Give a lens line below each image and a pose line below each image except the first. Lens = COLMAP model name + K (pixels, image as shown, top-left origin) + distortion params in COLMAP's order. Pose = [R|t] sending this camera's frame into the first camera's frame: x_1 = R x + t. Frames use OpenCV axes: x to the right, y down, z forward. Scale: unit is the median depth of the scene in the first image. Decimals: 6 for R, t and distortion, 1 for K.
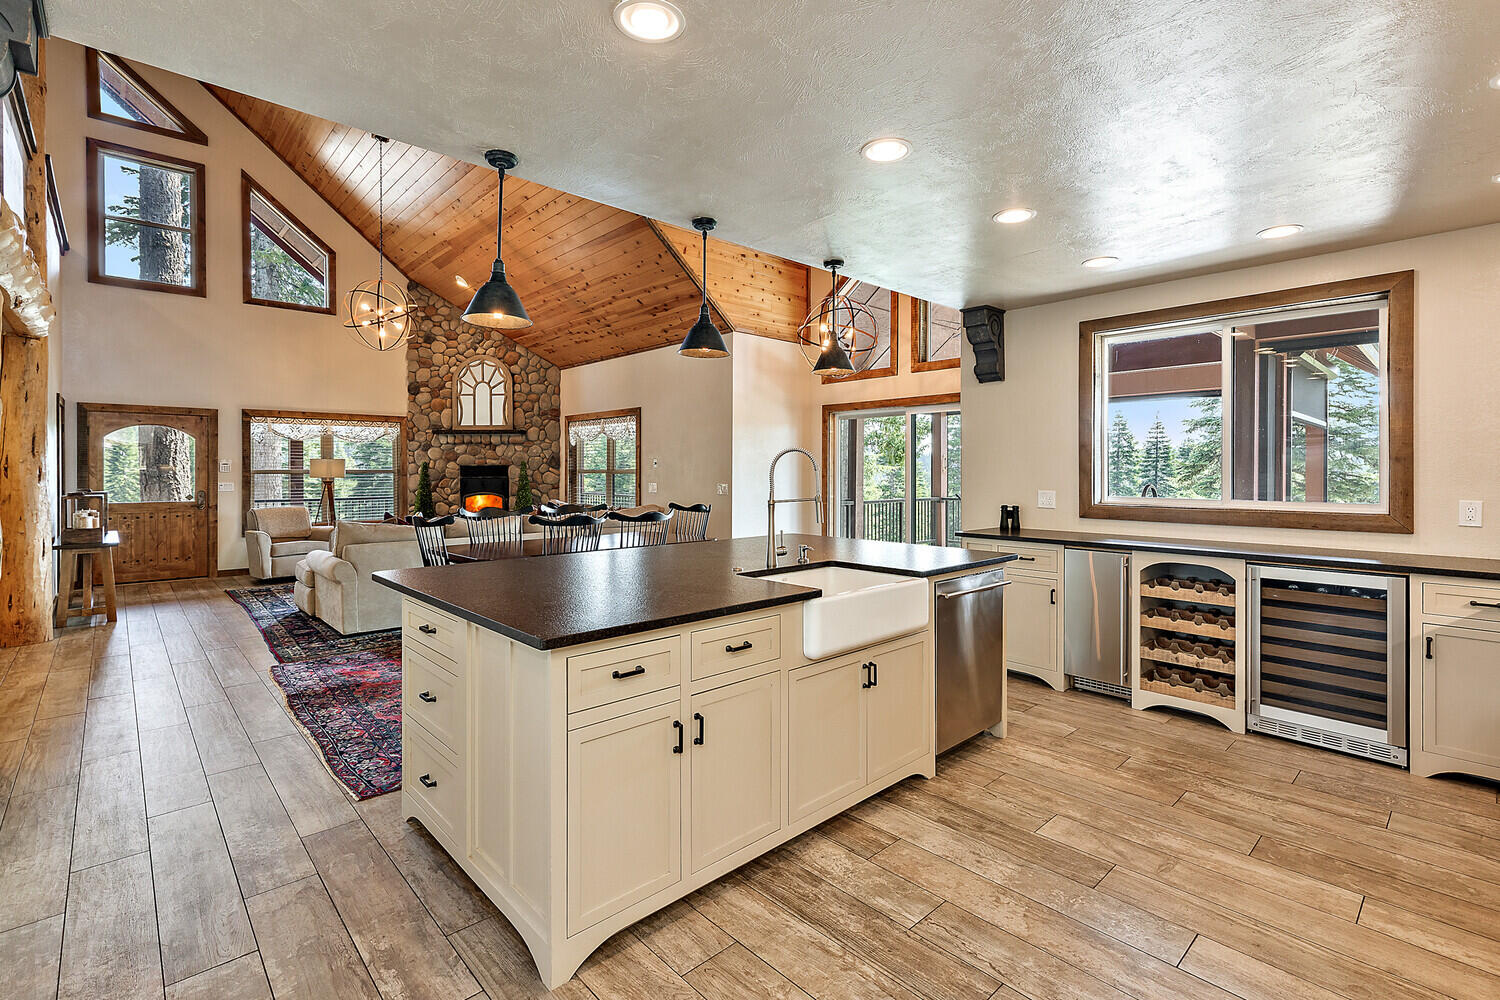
lens RADIAL K [[682.0, 0, 752.2], [0, 682.0, 473.7], [0, 0, 1]] dist [0.008907, -0.000659]
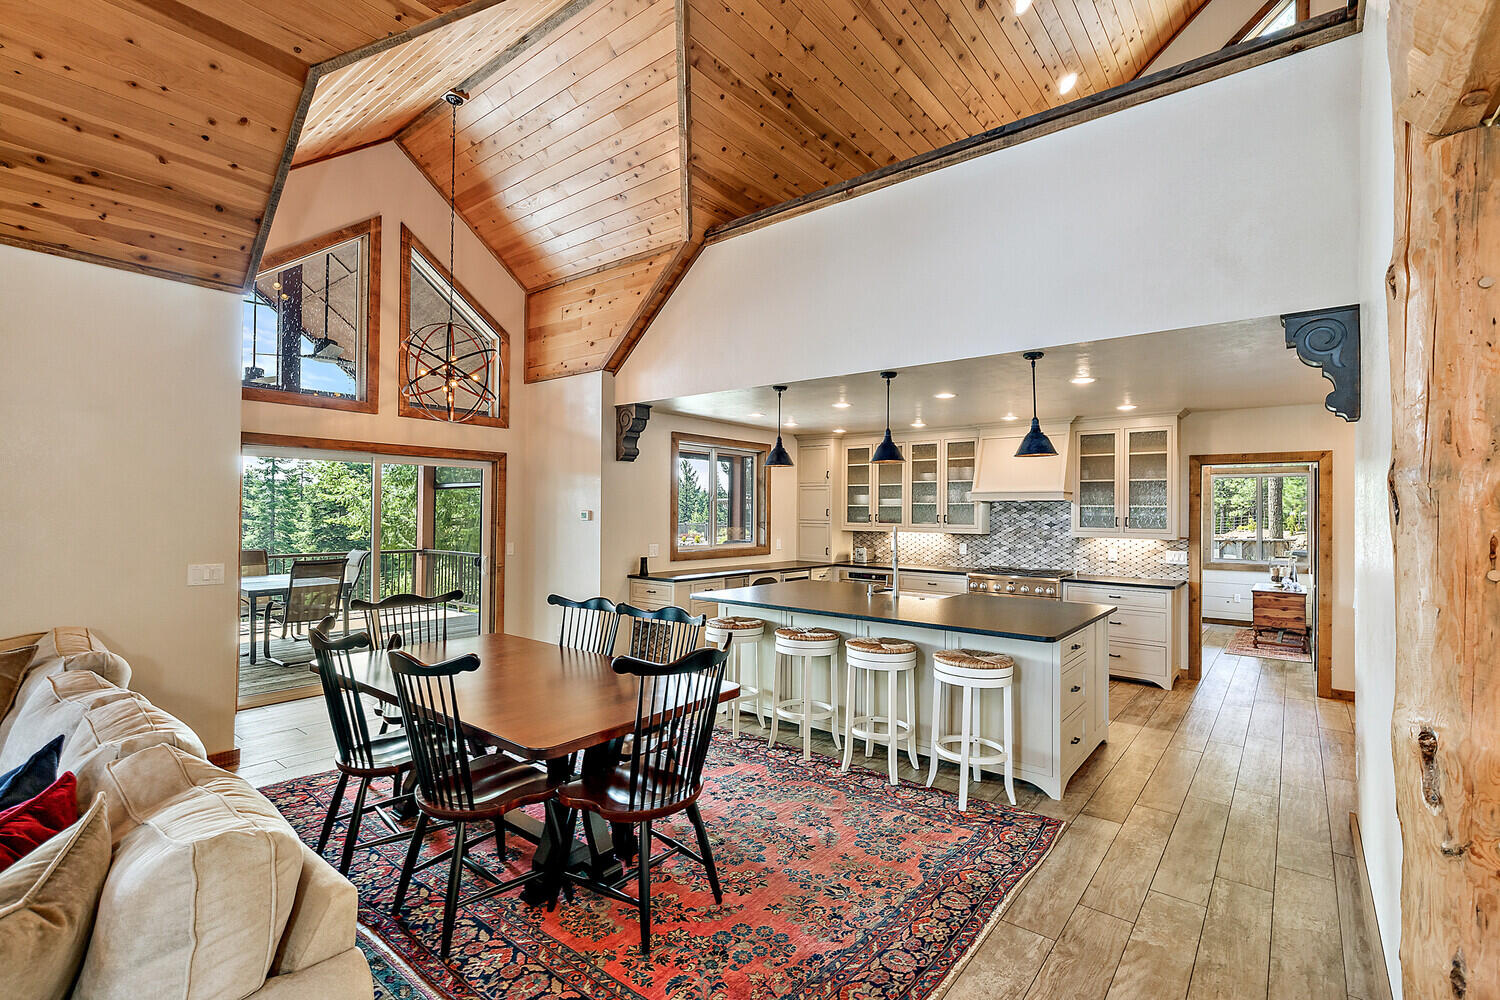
lens RADIAL K [[682.0, 0, 752.9], [0, 682.0, 500.7], [0, 0, 1]] dist [0.008907, -0.000659]
pose [[-0.147801, 0.016508, 0.988879, -0.469718], [-0.005781, 0.999829, -0.017555, -0.019943], [-0.989000, -0.008312, -0.147680, 0.476526]]
